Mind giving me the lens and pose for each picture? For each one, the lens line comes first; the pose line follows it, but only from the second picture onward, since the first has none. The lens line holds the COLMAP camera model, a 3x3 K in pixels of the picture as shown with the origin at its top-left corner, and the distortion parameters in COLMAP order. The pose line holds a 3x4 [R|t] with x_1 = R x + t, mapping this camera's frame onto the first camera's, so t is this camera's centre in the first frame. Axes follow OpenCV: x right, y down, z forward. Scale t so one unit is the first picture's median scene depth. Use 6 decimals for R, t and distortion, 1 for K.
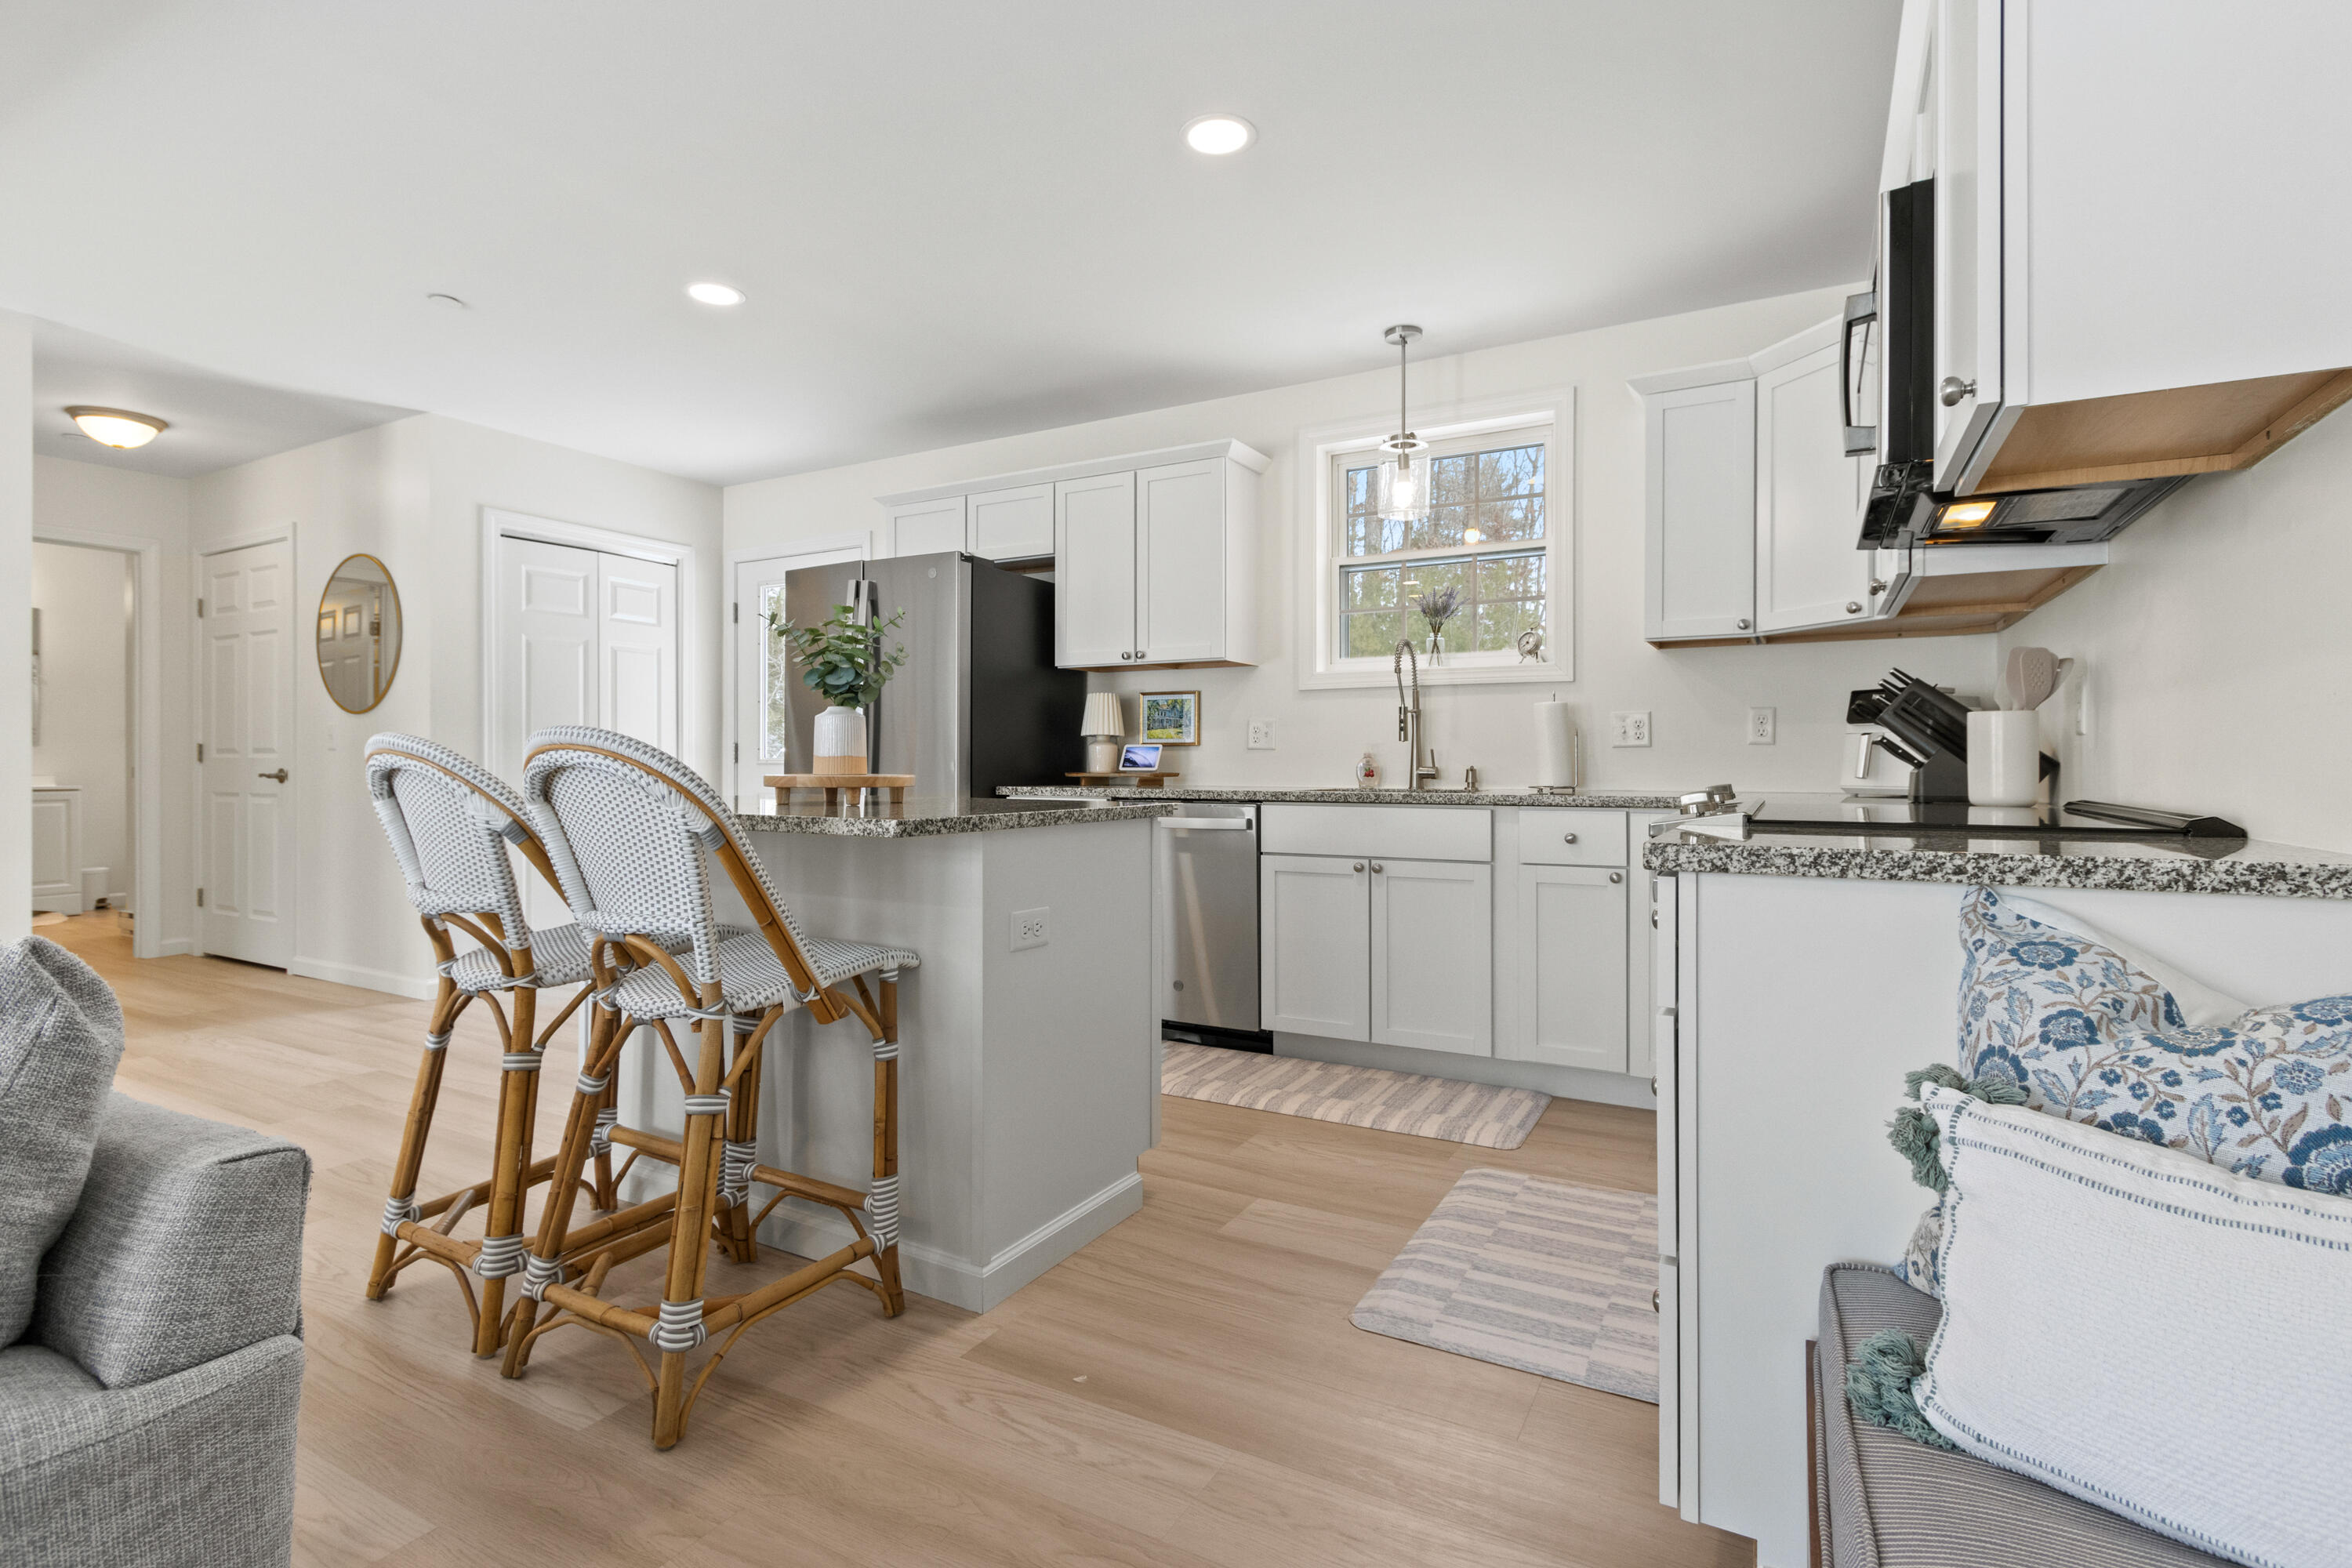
lens RADIAL K [[1113.5, 0, 1166.4], [0, 1113.5, 752.5], [0, 0, 1]] dist [0.004094, 0.000444]
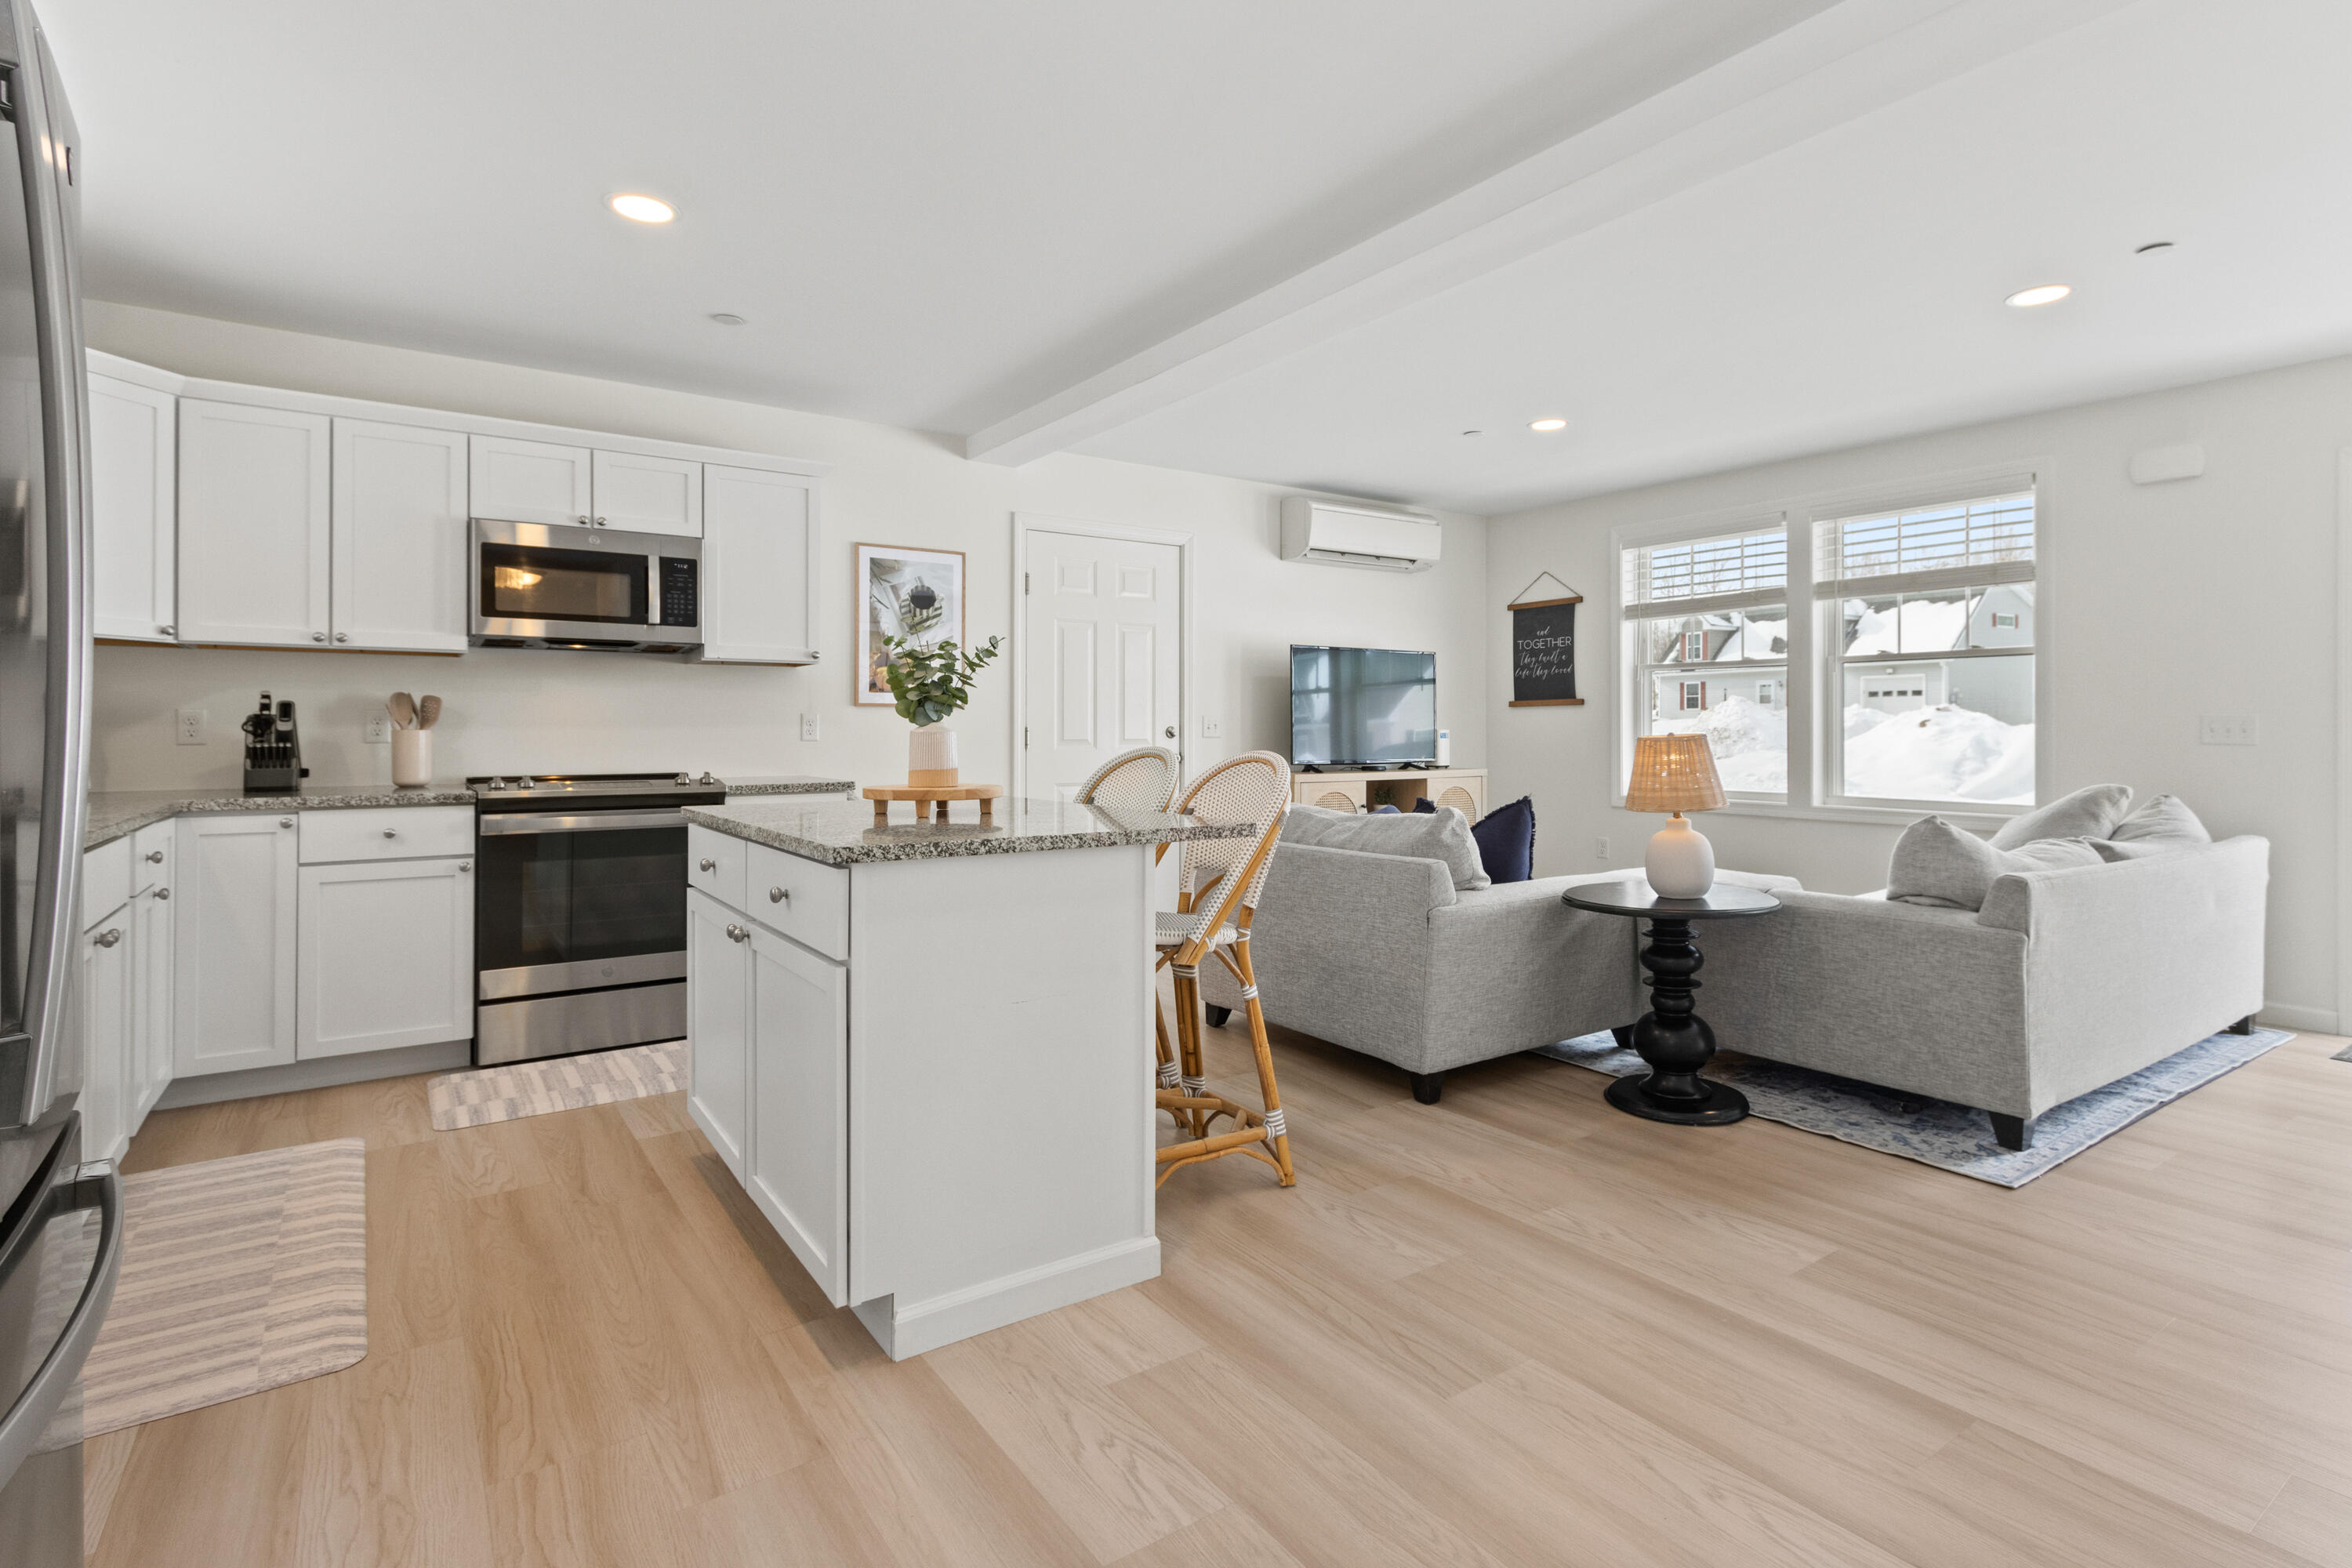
lens RADIAL K [[1138.9, 0, 1183.5], [0, 1138.9, 732.2], [0, 0, 1]] dist [-0.000633, -0.000145]
pose [[-0.896920, 0.000554, 0.442193, -0.782970], [0.000454, 1.000000, -0.000332, -0.024942], [-0.442193, -0.000097, -0.896920, 1.473826]]
